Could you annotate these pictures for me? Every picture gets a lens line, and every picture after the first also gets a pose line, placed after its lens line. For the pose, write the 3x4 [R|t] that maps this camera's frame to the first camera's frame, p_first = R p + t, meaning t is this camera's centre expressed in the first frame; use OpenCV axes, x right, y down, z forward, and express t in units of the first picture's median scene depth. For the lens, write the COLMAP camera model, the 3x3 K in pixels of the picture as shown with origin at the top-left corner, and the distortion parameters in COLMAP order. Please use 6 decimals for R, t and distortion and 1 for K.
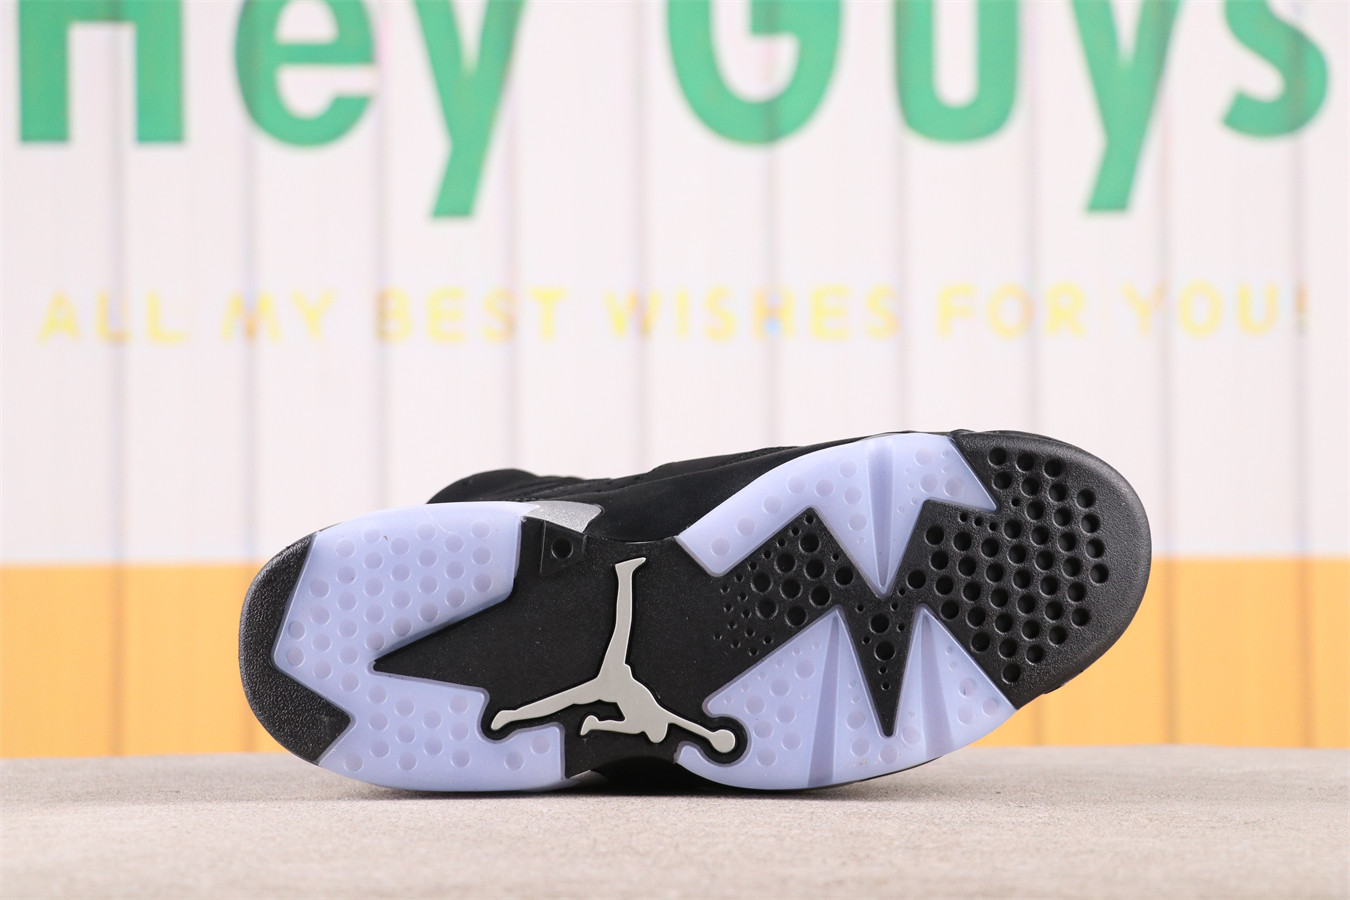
lens RADIAL K [[3516.7, 0, 675.0], [0, 3516.7, 450.0], [0, 0, 1]] dist [0.205395, 0.618439]
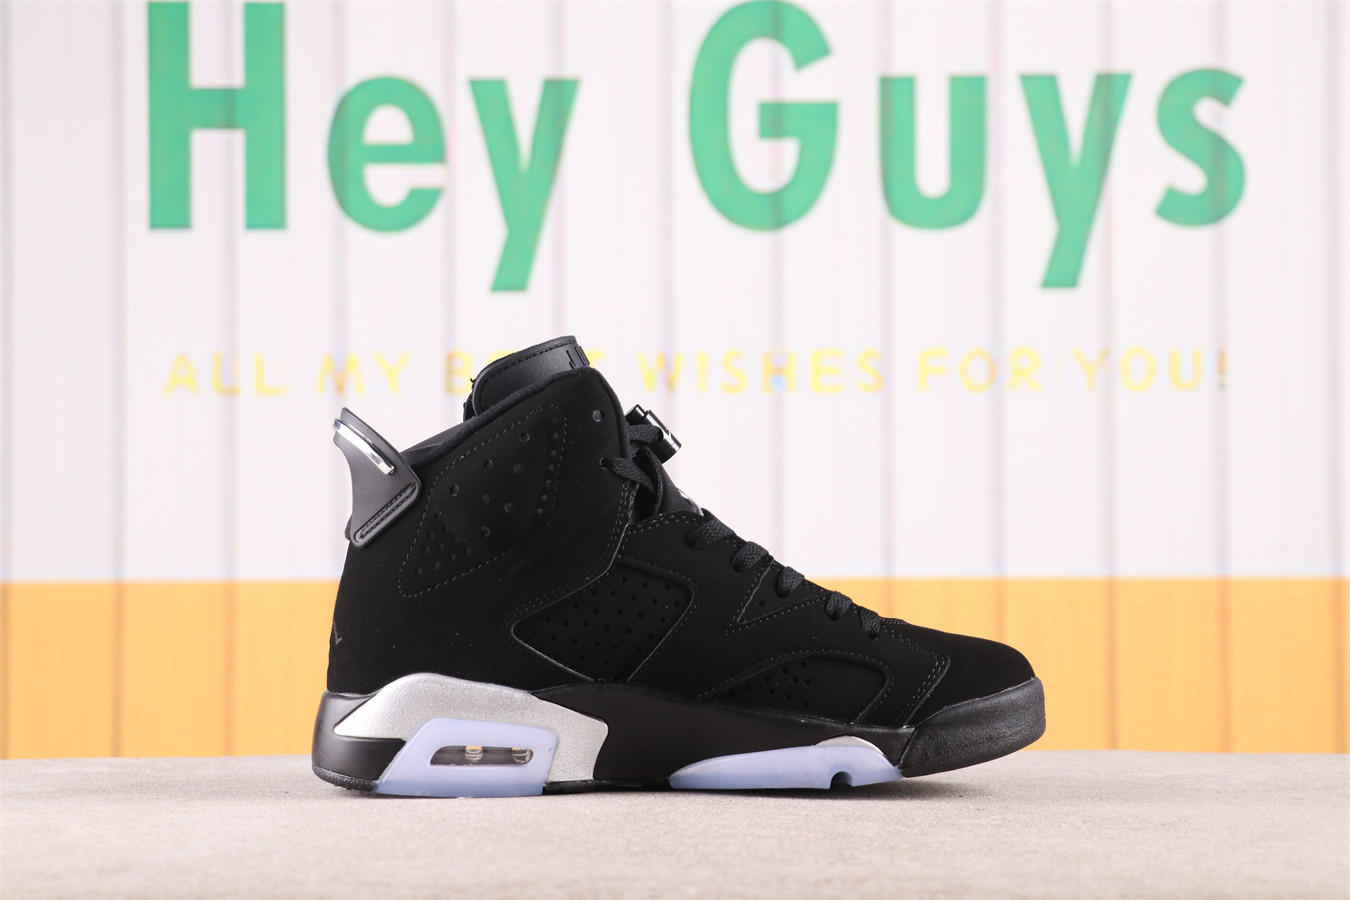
lens RADIAL K [[3057.5, 0, 675.0], [0, 3057.5, 450.0], [0, 0, 1]] dist [0.141092, 0.288097]
pose [[0.999970, 0.003263, -0.007002, 0.000246], [-0.003244, 0.999991, 0.002704, -0.027202], [0.007011, -0.002681, 0.999972, -0.061496]]
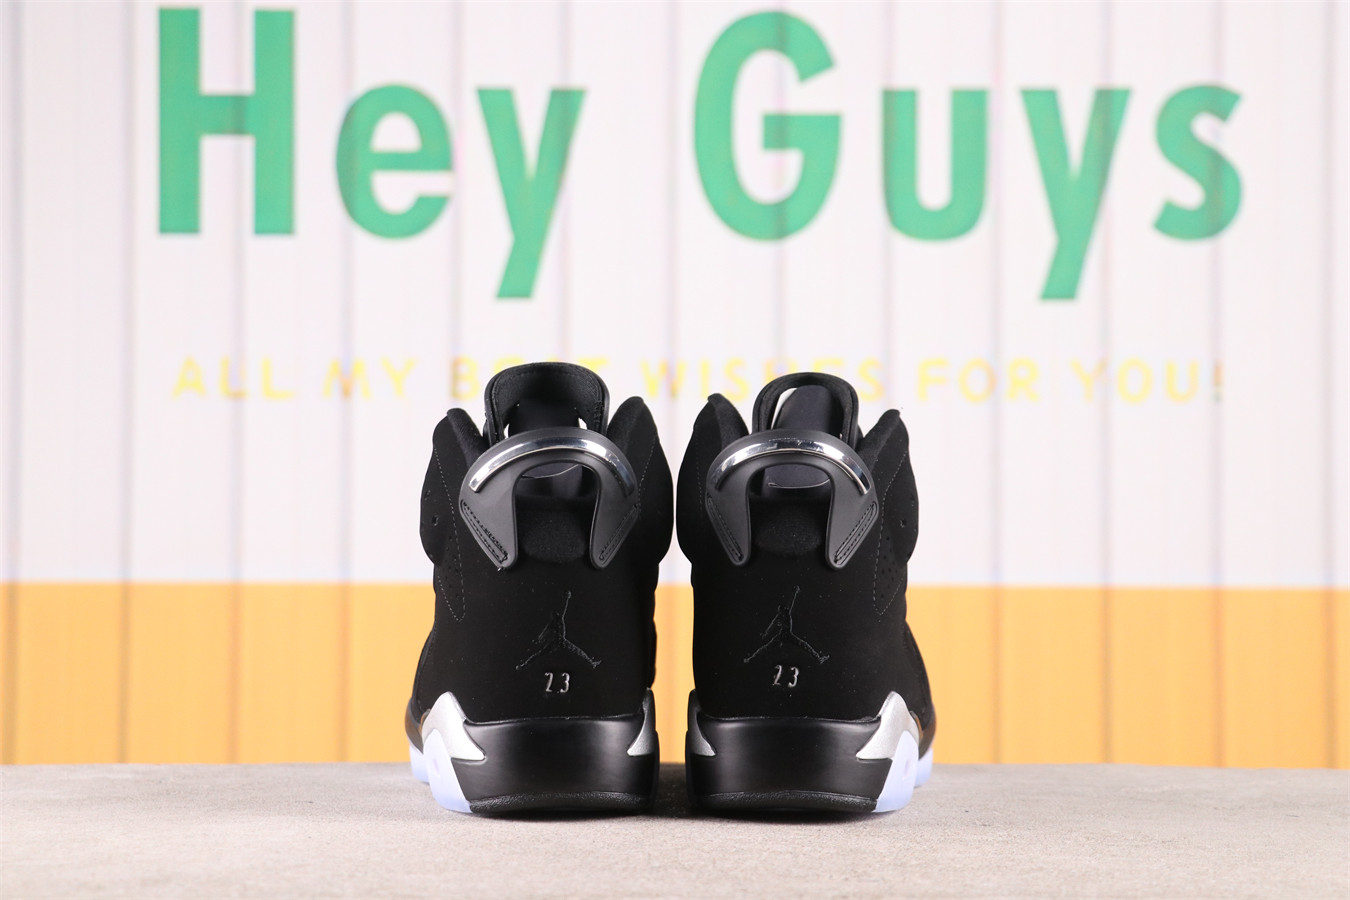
lens RADIAL K [[3110.8, 0, 675.0], [0, 3110.8, 450.0], [0, 0, 1]] dist [0.123886, 0.569407]
pose [[0.999926, 0.012094, 0.001041, -0.015989], [-0.012103, 0.999881, 0.009577, -0.044642], [-0.000925, -0.009589, 0.999954, -0.115272]]
